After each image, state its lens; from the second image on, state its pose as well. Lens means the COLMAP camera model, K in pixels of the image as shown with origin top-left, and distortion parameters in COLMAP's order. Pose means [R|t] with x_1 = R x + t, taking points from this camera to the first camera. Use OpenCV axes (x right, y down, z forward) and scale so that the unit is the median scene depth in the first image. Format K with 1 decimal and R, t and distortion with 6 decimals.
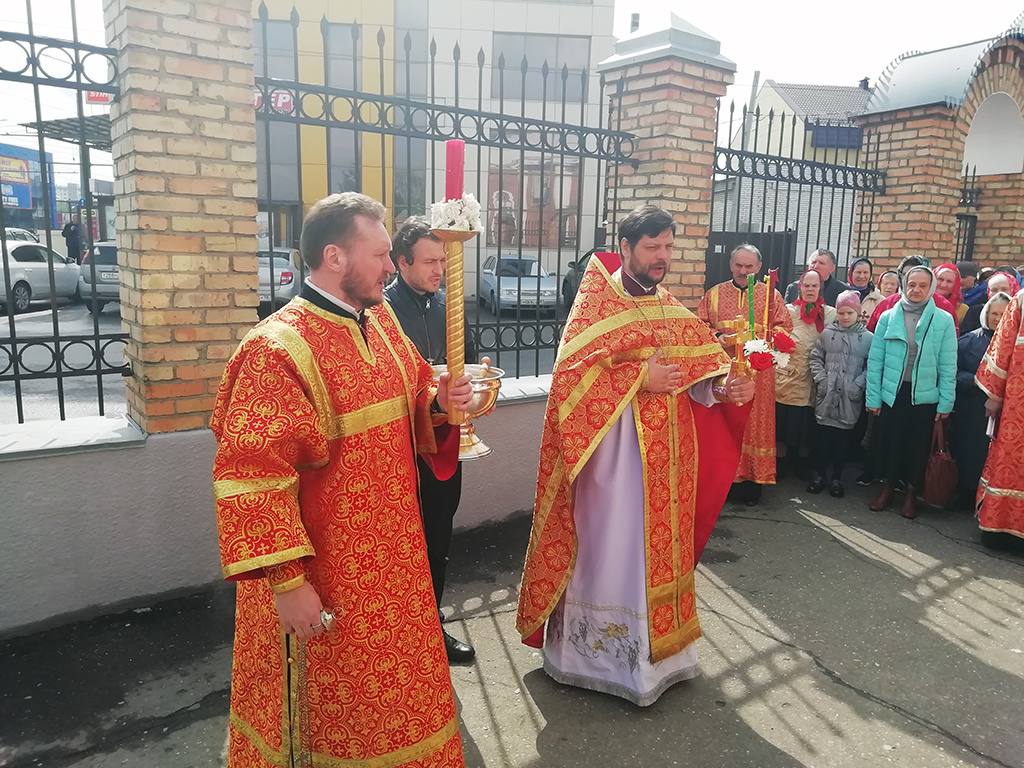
lens RADIAL K [[756.9, 0, 512.6], [0, 756.9, 375.5], [0, 0, 1]] dist [0.019914, -0.000137]
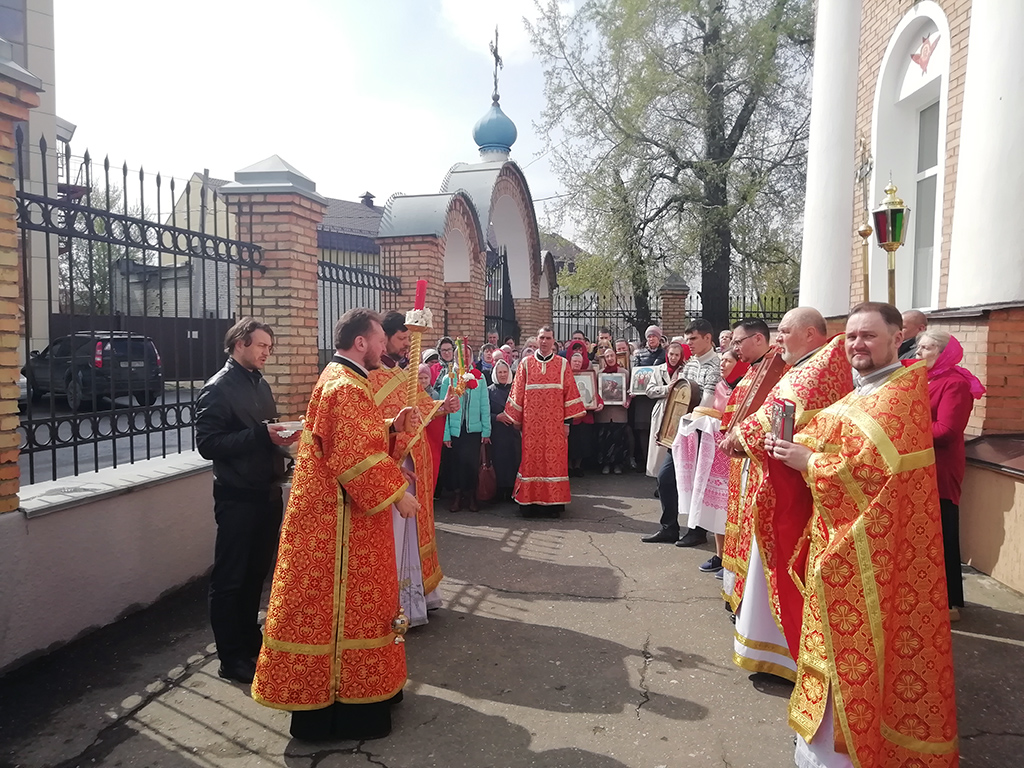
lens RADIAL K [[805.4, 0, 512.0], [0, 805.4, 384.0], [0, 0, 1]] dist [0.006044, -0.000389]
pose [[0.732844, -0.060219, 0.677727, -0.449499], [0.131166, 0.989895, -0.053877, 0.031057], [-0.667634, 0.128378, 0.733338, -0.217997]]
